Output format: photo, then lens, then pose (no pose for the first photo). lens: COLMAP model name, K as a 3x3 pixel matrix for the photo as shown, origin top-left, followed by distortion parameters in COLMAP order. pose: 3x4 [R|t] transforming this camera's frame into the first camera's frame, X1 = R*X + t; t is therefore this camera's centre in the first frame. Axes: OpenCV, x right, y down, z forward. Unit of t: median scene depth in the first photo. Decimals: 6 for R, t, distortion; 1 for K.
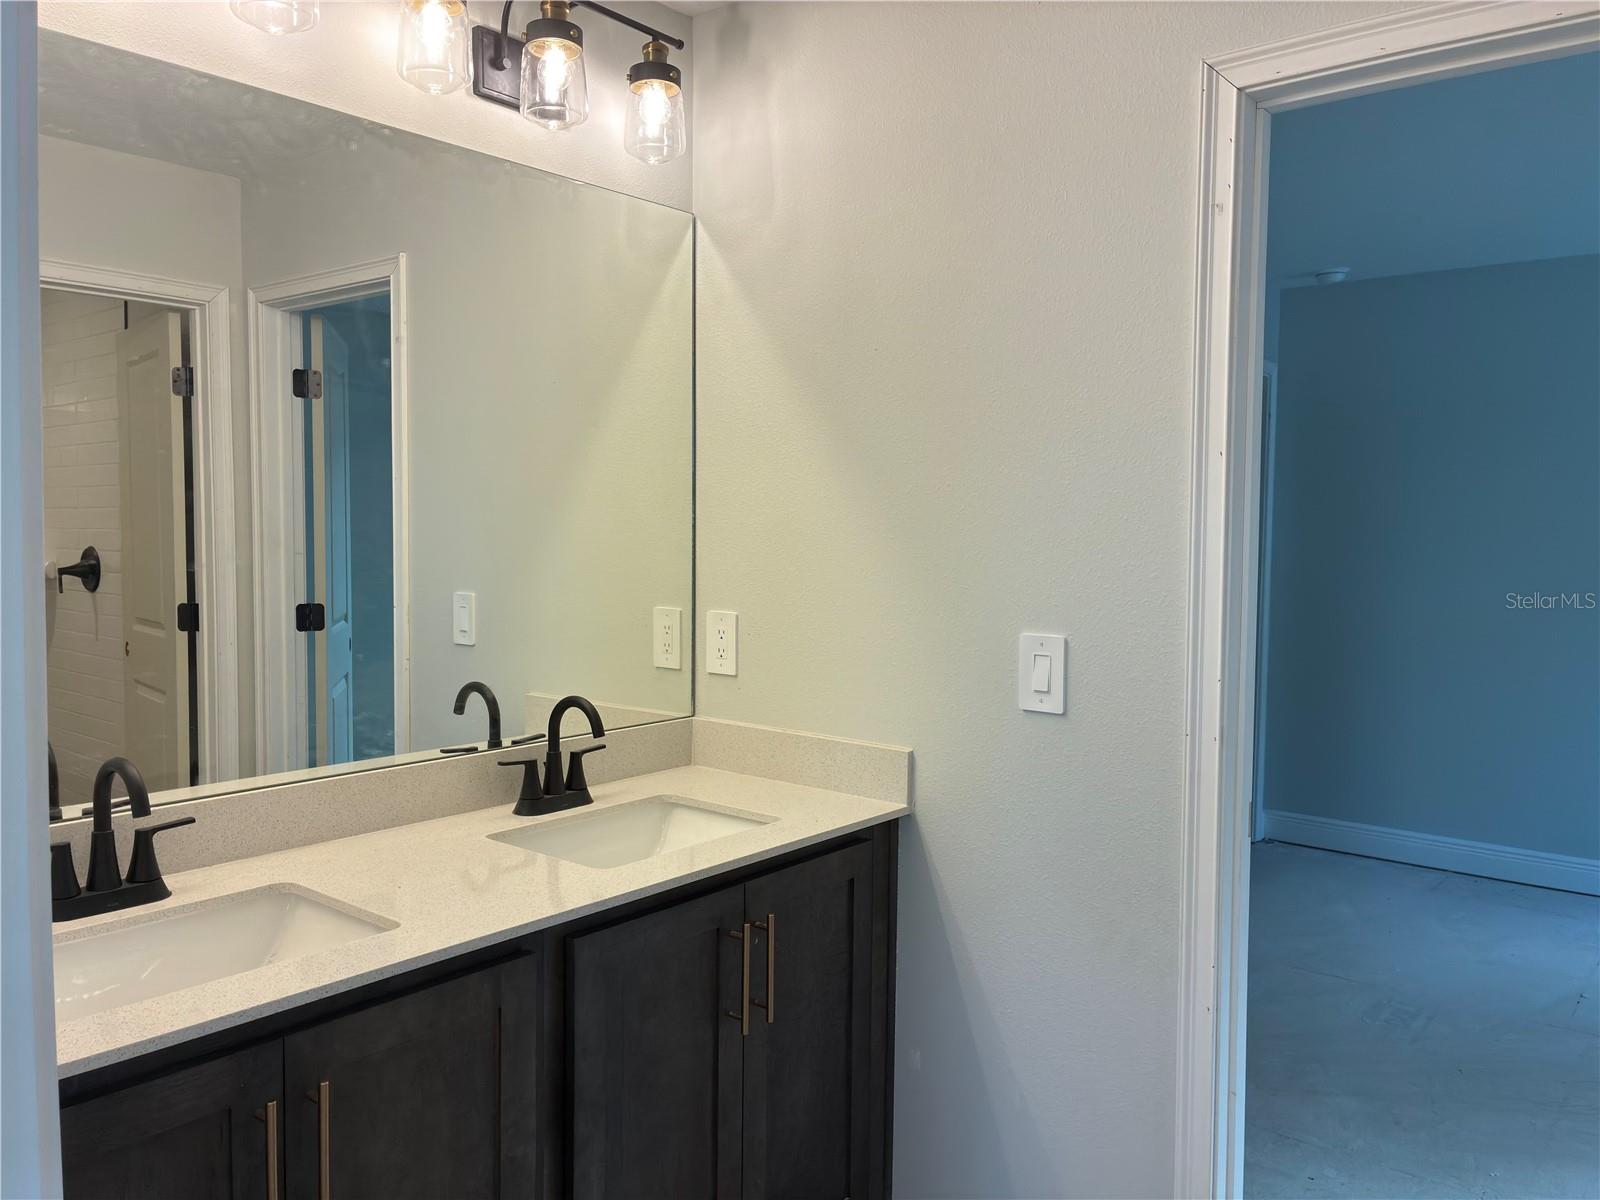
lens RADIAL K [[1205.0, 0, 795.5], [0, 1205.0, 592.0], [0, 0, 1]] dist [0.093353, -0.141671]
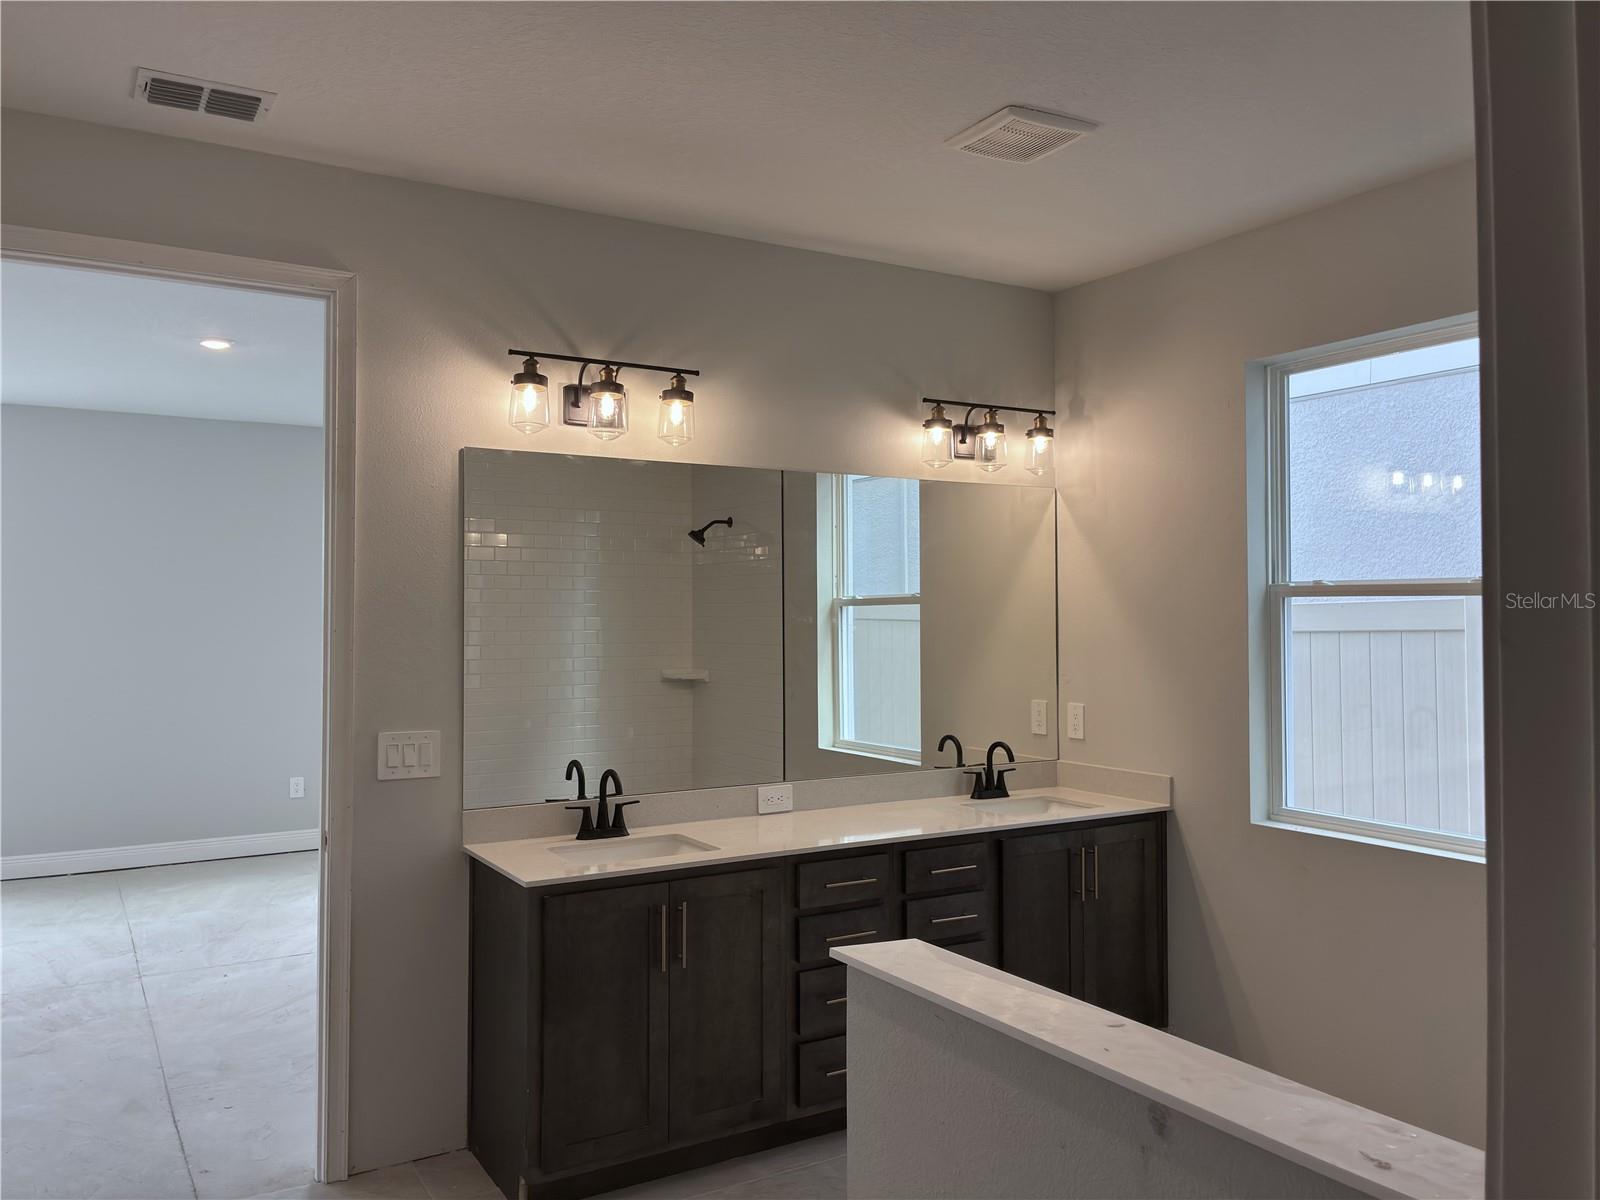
lens RADIAL K [[1205.0, 0, 795.5], [0, 1205.0, 592.0], [0, 0, 1]] dist [0.093353, -0.141671]
pose [[0.955999, -0.006774, -0.293293, 0.086568], [-0.013346, 0.997694, -0.066543, -0.027554], [0.293068, 0.067530, 0.953704, -1.027305]]
